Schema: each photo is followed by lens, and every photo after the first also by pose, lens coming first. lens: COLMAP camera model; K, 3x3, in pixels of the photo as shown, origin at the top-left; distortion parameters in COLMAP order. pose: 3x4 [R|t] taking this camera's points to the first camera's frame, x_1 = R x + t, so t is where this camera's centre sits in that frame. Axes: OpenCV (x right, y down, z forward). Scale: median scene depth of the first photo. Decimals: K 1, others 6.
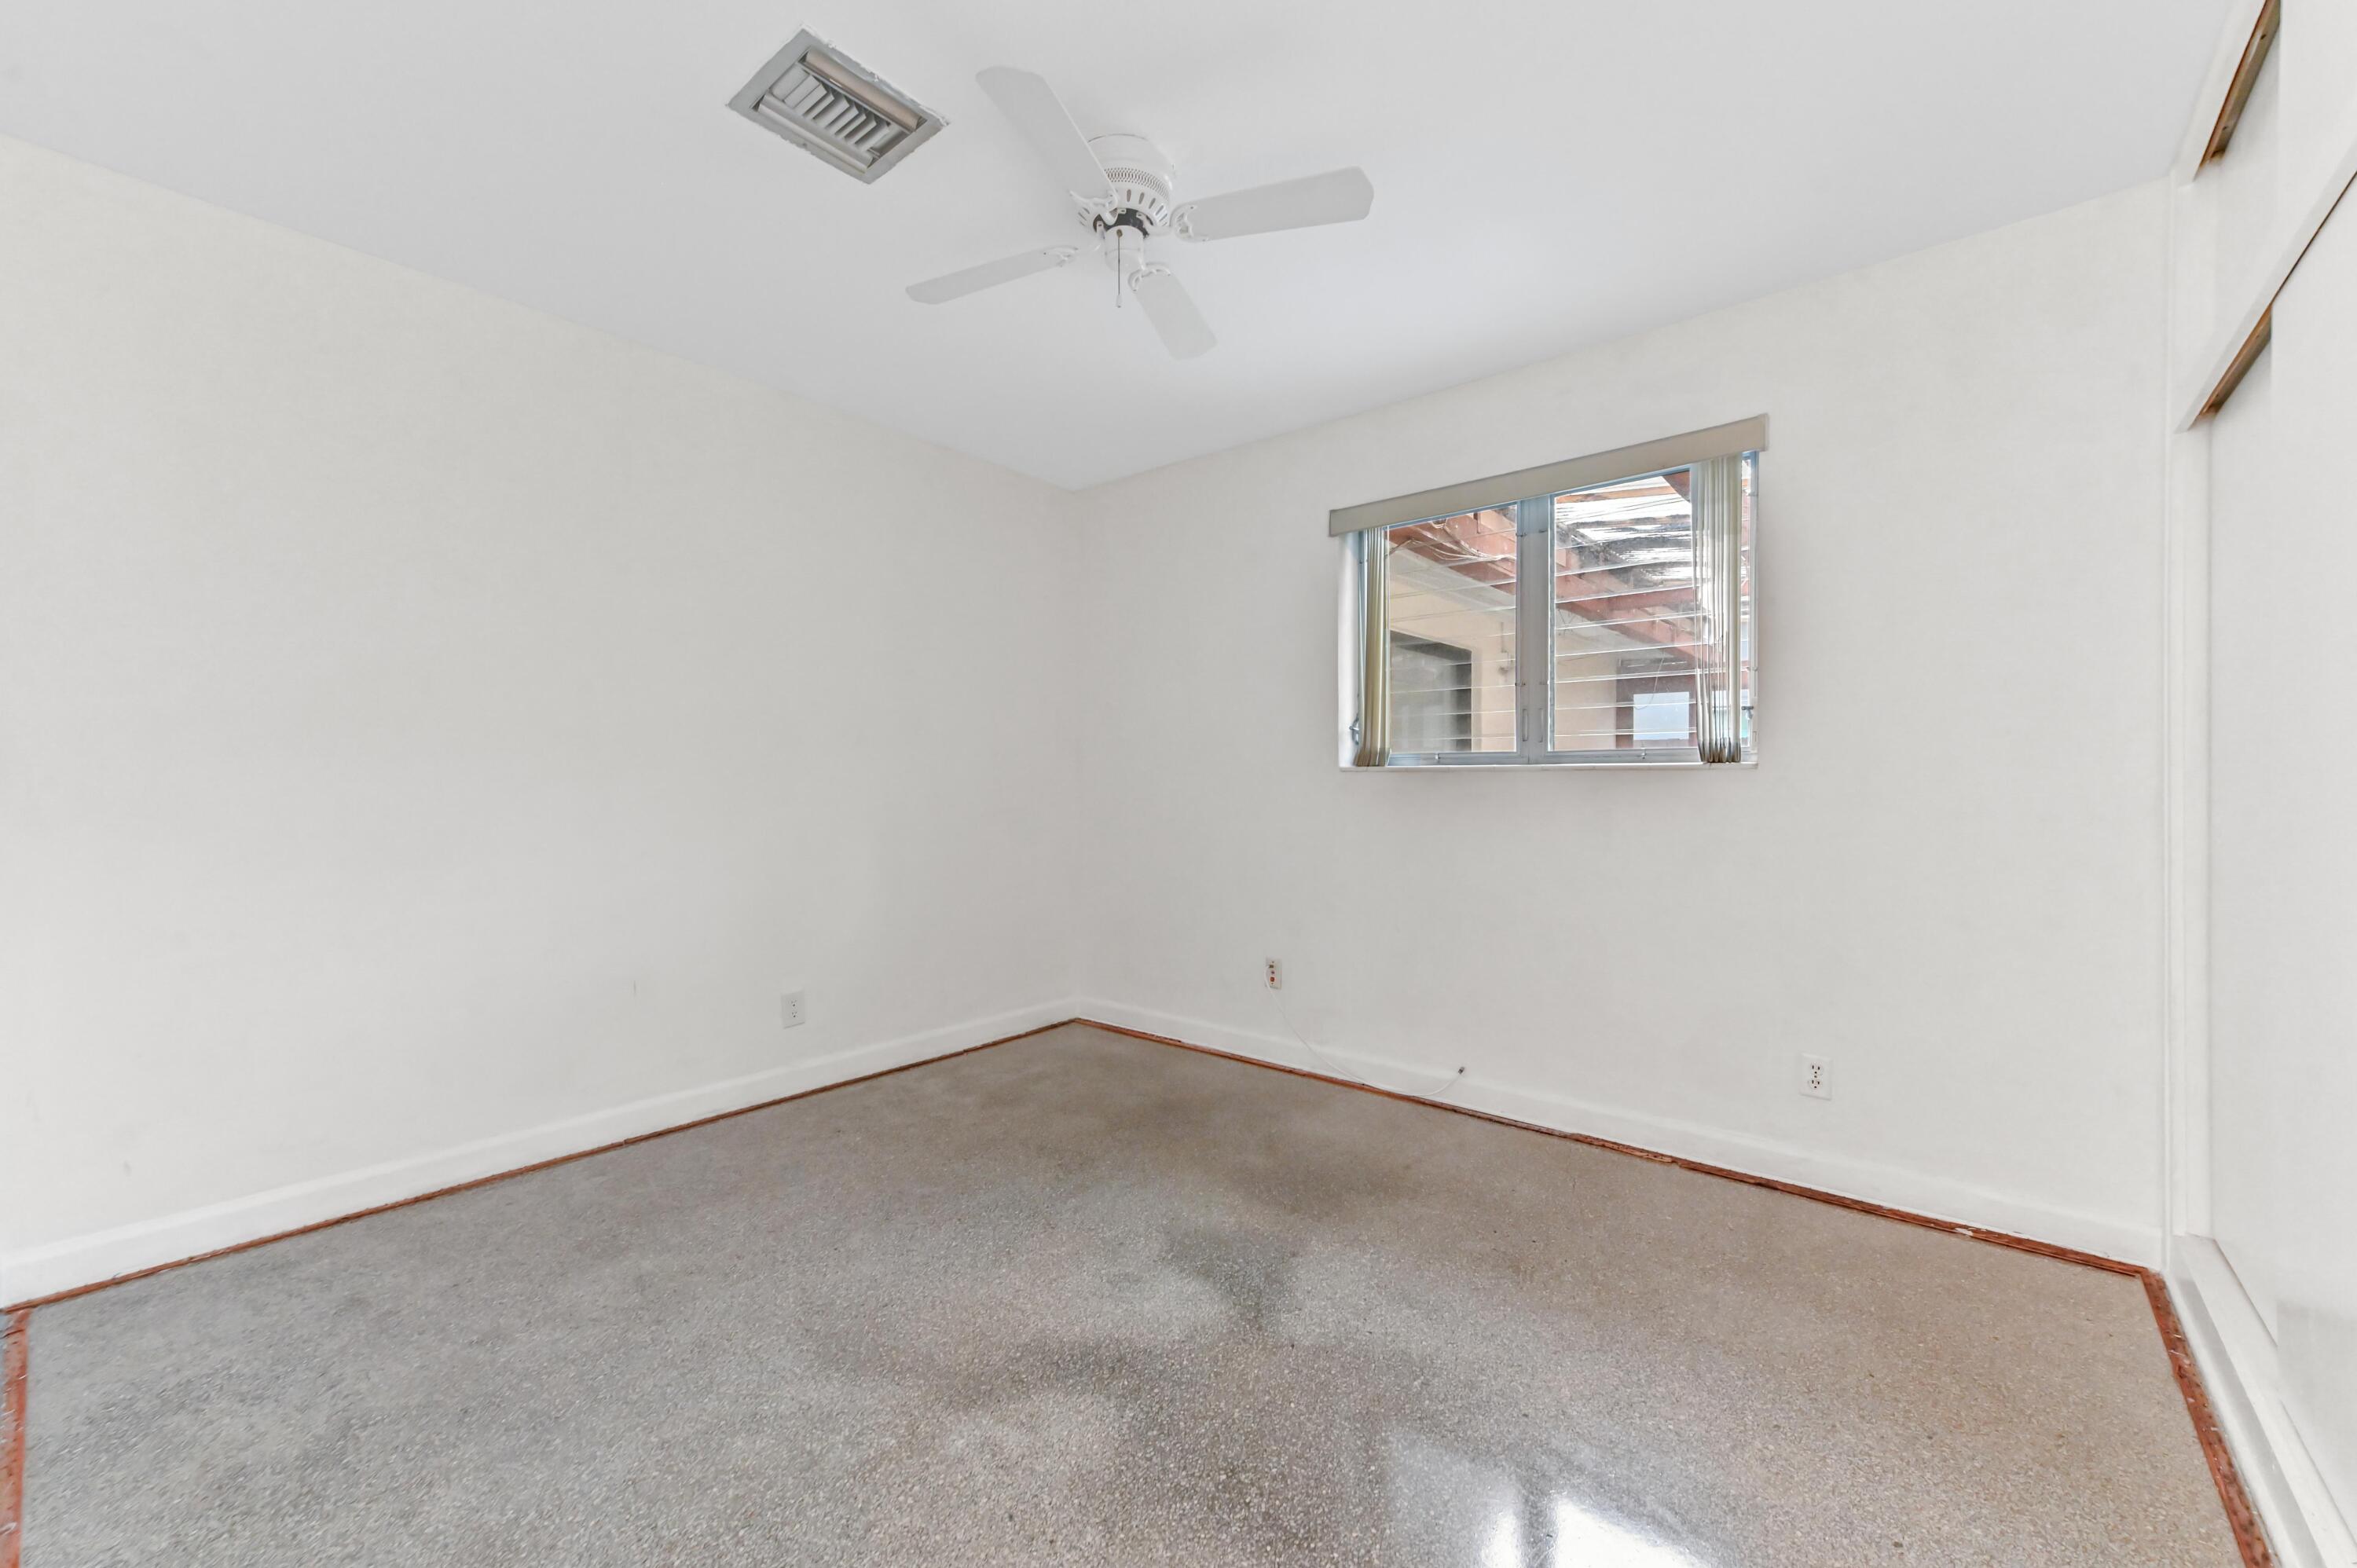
lens RADIAL K [[940.5, 0, 1181.2], [0, 940.5, 782.0], [0, 0, 1]] dist [0.014699, 0.000261]
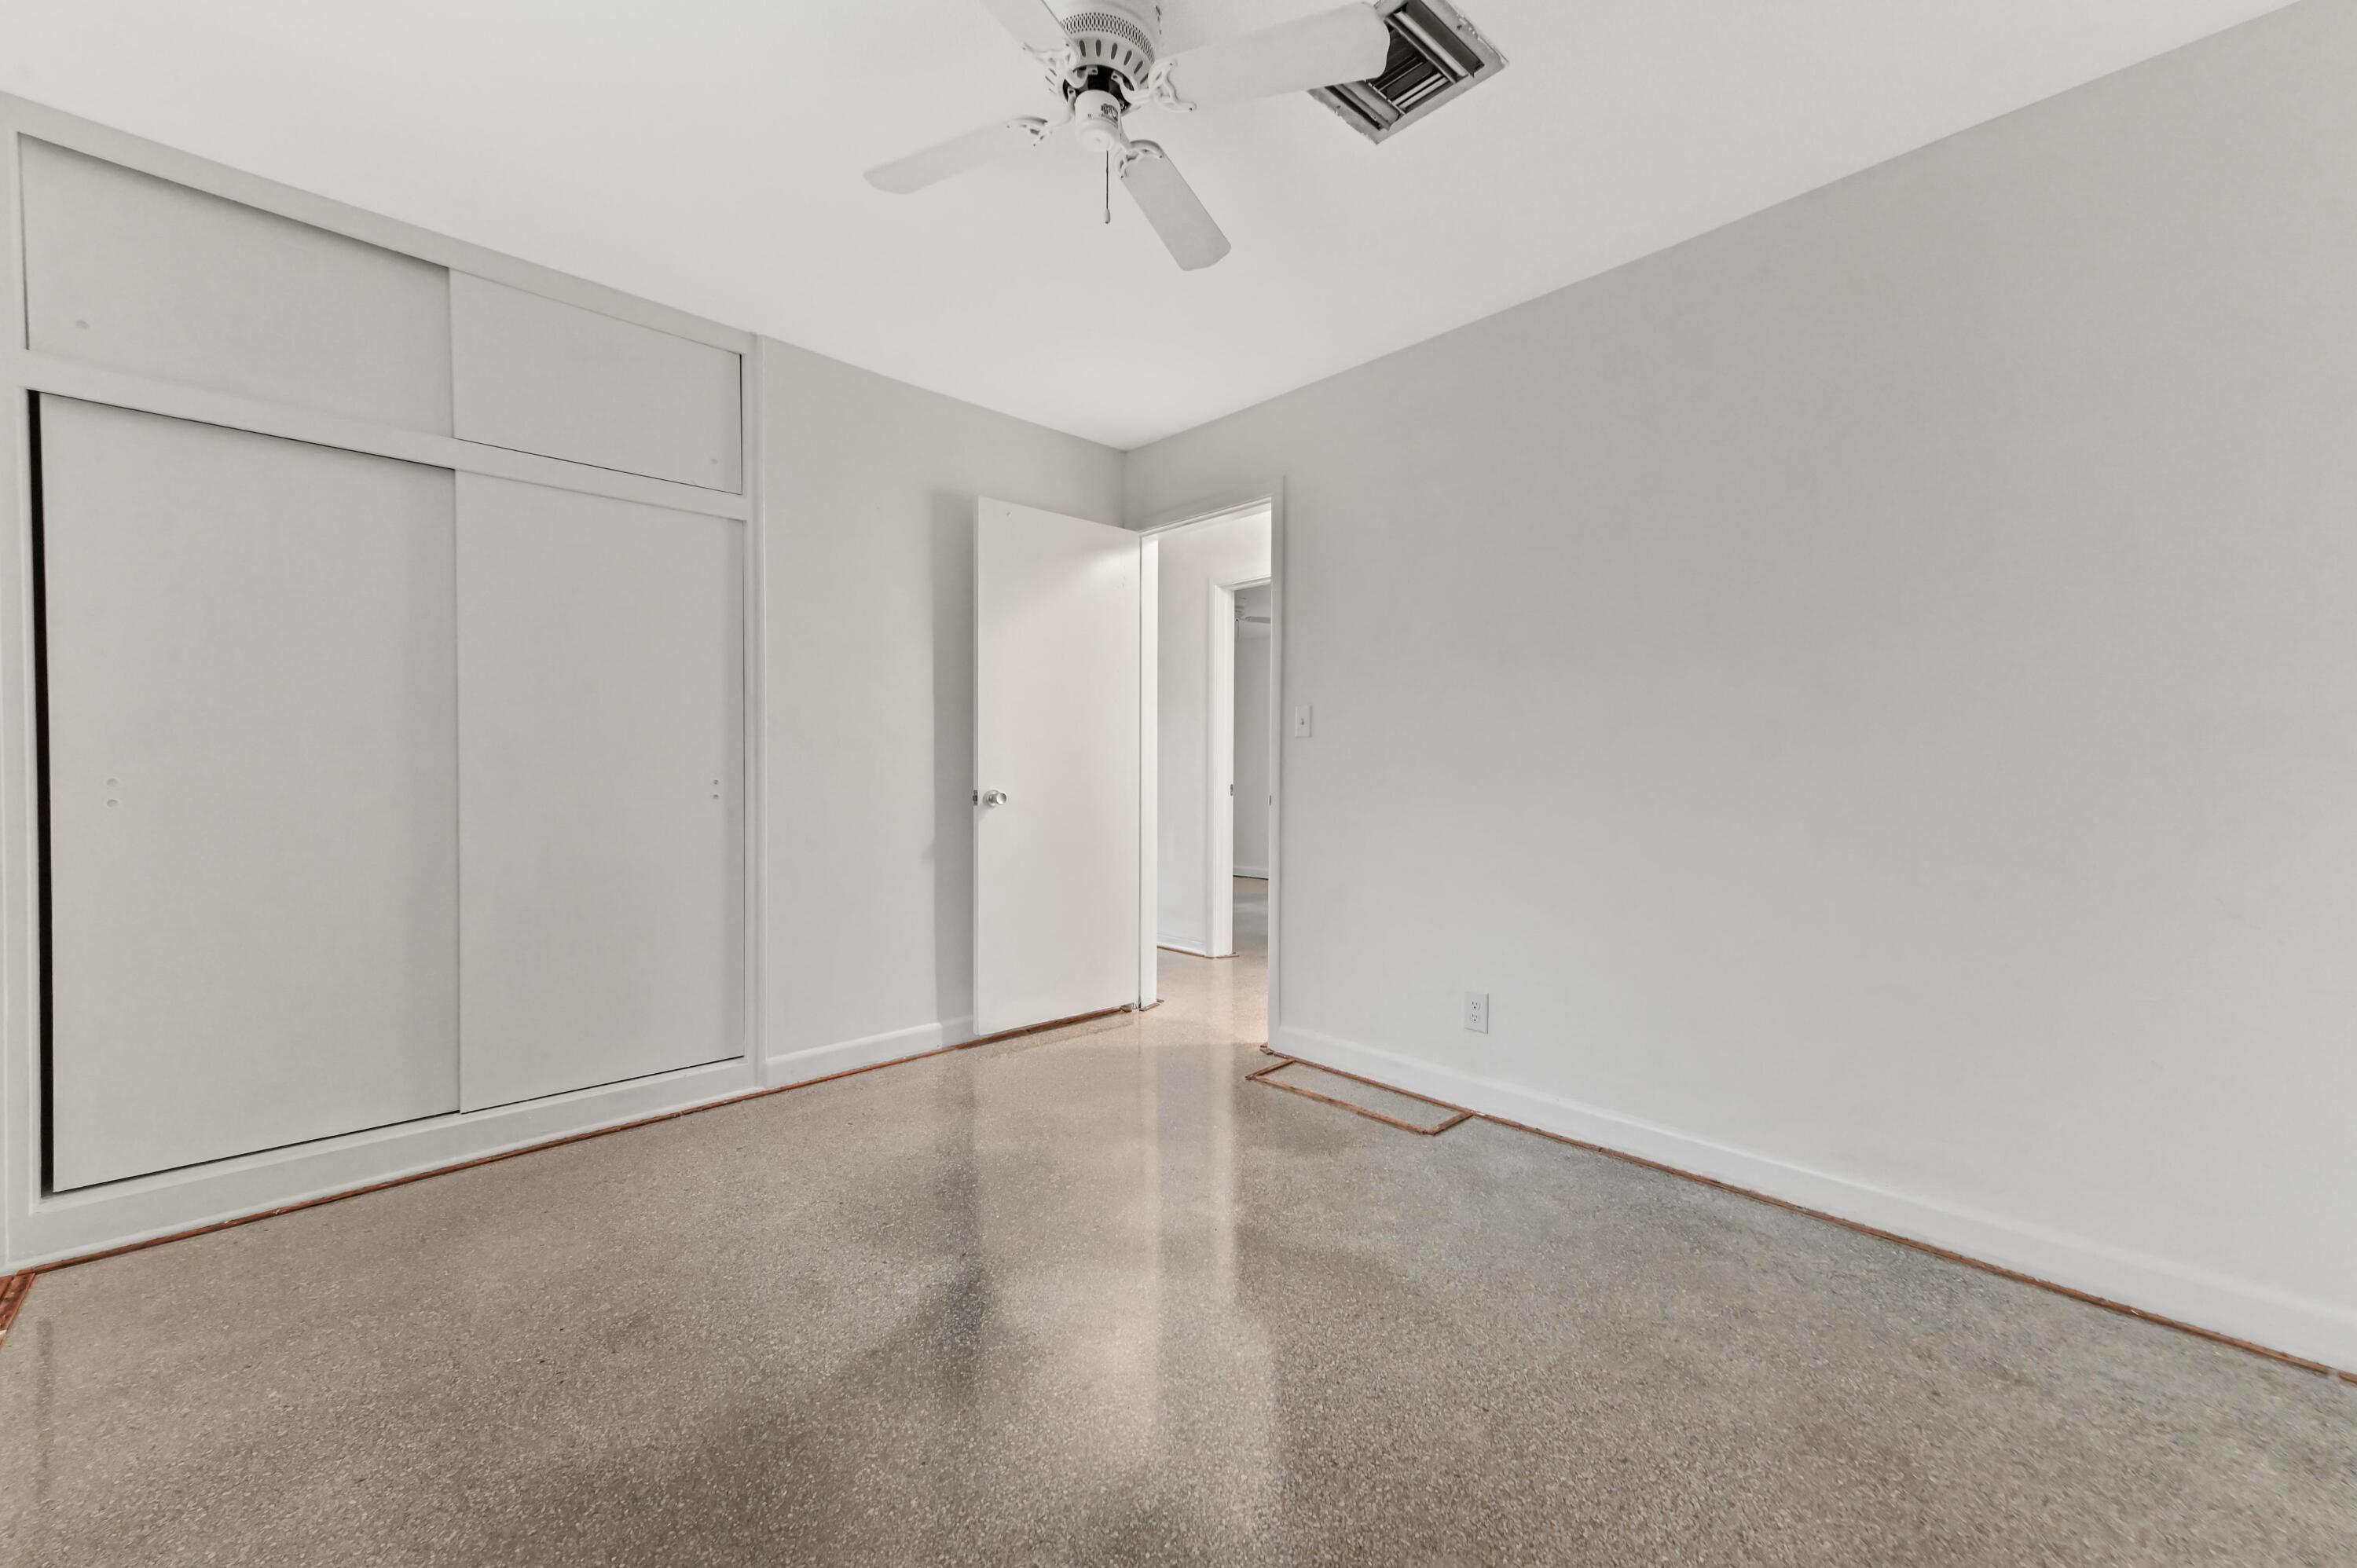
lens RADIAL K [[940.5, 0, 1181.5], [0, 940.5, 767.3], [0, 0, 1]] dist [0.014699, 0.000261]
pose [[-0.993848, -0.000713, 0.110747, -0.248889], [-0.000787, 0.999999, -0.000629, 0.017201], [-0.110747, -0.000712, -0.993848, 1.975282]]
